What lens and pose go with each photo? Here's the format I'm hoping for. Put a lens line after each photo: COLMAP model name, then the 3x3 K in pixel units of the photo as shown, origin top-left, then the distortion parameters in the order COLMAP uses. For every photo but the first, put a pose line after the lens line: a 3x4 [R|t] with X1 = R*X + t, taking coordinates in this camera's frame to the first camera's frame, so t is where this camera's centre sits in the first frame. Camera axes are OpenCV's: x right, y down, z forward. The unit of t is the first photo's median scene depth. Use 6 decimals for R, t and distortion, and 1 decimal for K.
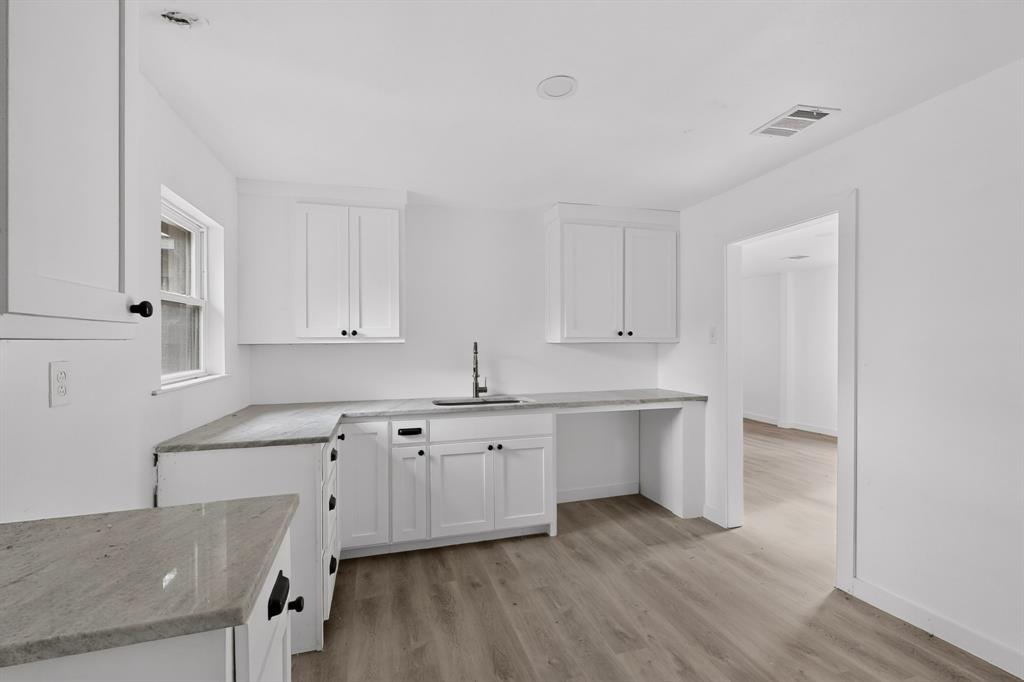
lens RADIAL K [[455.3, 0, 512.0], [0, 455.3, 341.0], [0, 0, 1]] dist [0.002178, 0.000087]
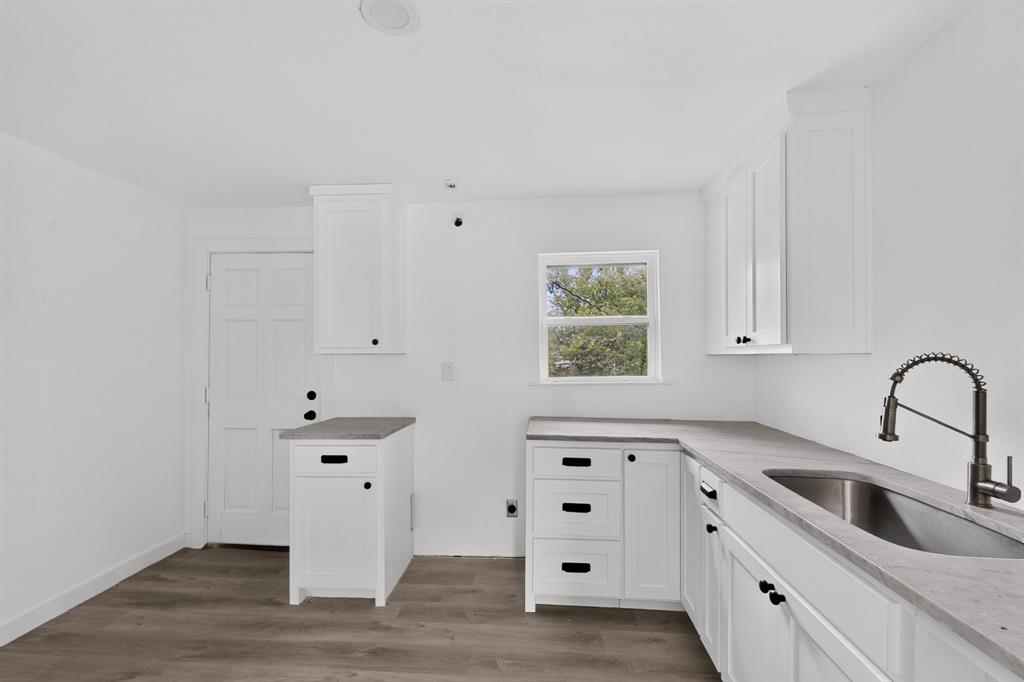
lens RADIAL K [[438.5, 0, 512.8], [0, 438.5, 348.0], [0, 0, 1]] dist [-0.002506, 0.000114]
pose [[-0.356196, -0.006411, -0.934389, 0.440870], [-0.001882, 0.999979, -0.006143, 0.001020], [0.934409, -0.000430, -0.356201, 0.909395]]
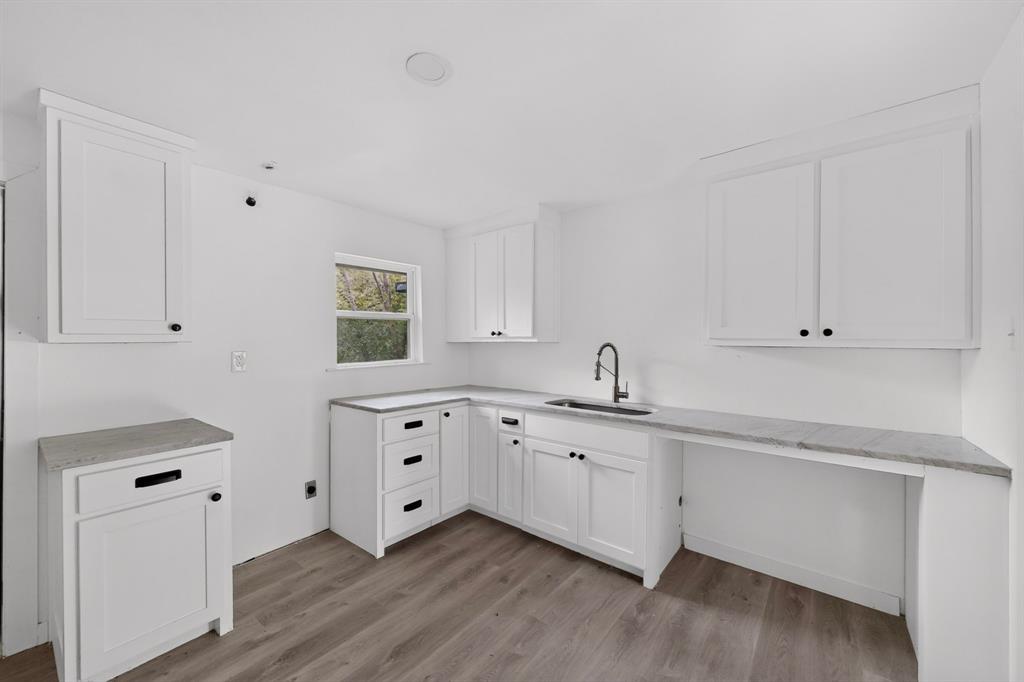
lens RADIAL K [[395.2, 0, 498.2], [0, 395.2, 341.7], [0, 0, 1]] dist [0.012471, -0.000078]
pose [[0.557749, 0.011501, -0.829930, 0.533095], [-0.013467, 0.999898, 0.004806, -0.000754], [0.829900, 0.008496, 0.557847, 0.406027]]
